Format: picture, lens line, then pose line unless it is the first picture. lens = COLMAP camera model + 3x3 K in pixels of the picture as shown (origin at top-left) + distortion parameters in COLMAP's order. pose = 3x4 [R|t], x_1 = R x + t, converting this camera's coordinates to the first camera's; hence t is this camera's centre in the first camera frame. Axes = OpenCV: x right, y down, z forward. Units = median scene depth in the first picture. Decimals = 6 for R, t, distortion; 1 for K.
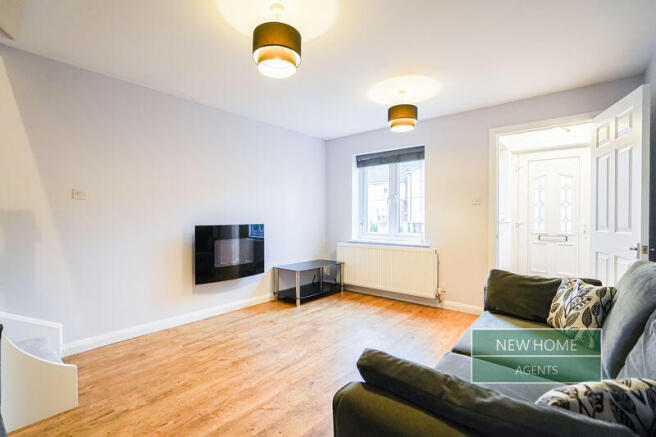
lens RADIAL K [[303.7, 0, 324.9], [0, 303.7, 218.3], [0, 0, 1]] dist [-0.011722, 0.004073]
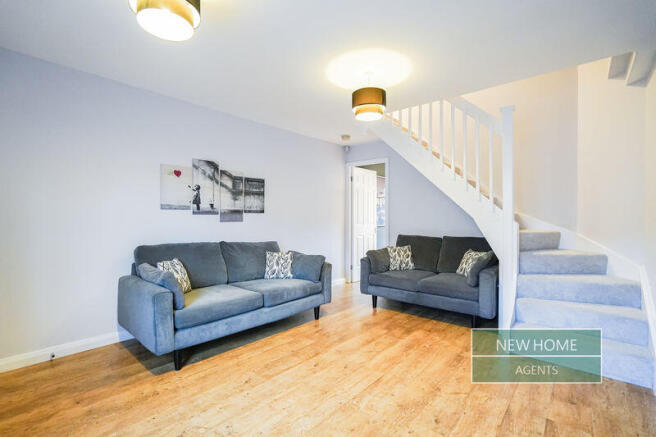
lens RADIAL K [[303.7, 0, 324.9], [0, 303.7, 217.8], [0, 0, 1]] dist [-0.011722, 0.004073]
pose [[-0.999728, -0.003914, 0.023011, 0.007994], [-0.003727, 0.999960, 0.008180, -0.020308], [-0.023042, 0.008092, -0.999702, 1.548507]]
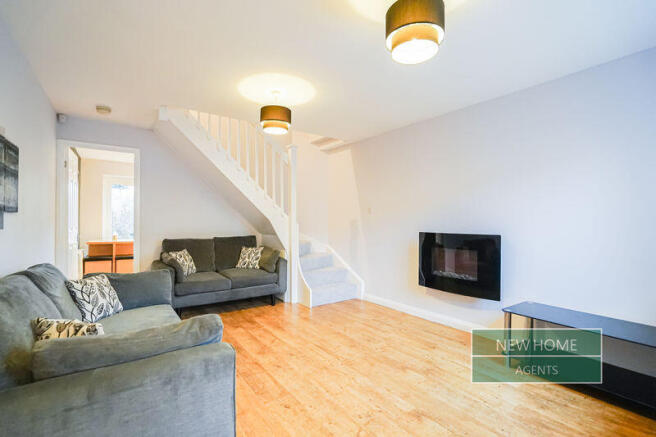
lens RADIAL K [[303.7, 0, 322.8], [0, 303.7, 218.8], [0, 0, 1]] dist [-0.011722, 0.004073]
pose [[-0.257672, -0.007969, -0.966199, 0.843399], [-0.010532, 0.999930, -0.005438, -0.017589], [0.966175, 0.008775, -0.257738, 1.050797]]
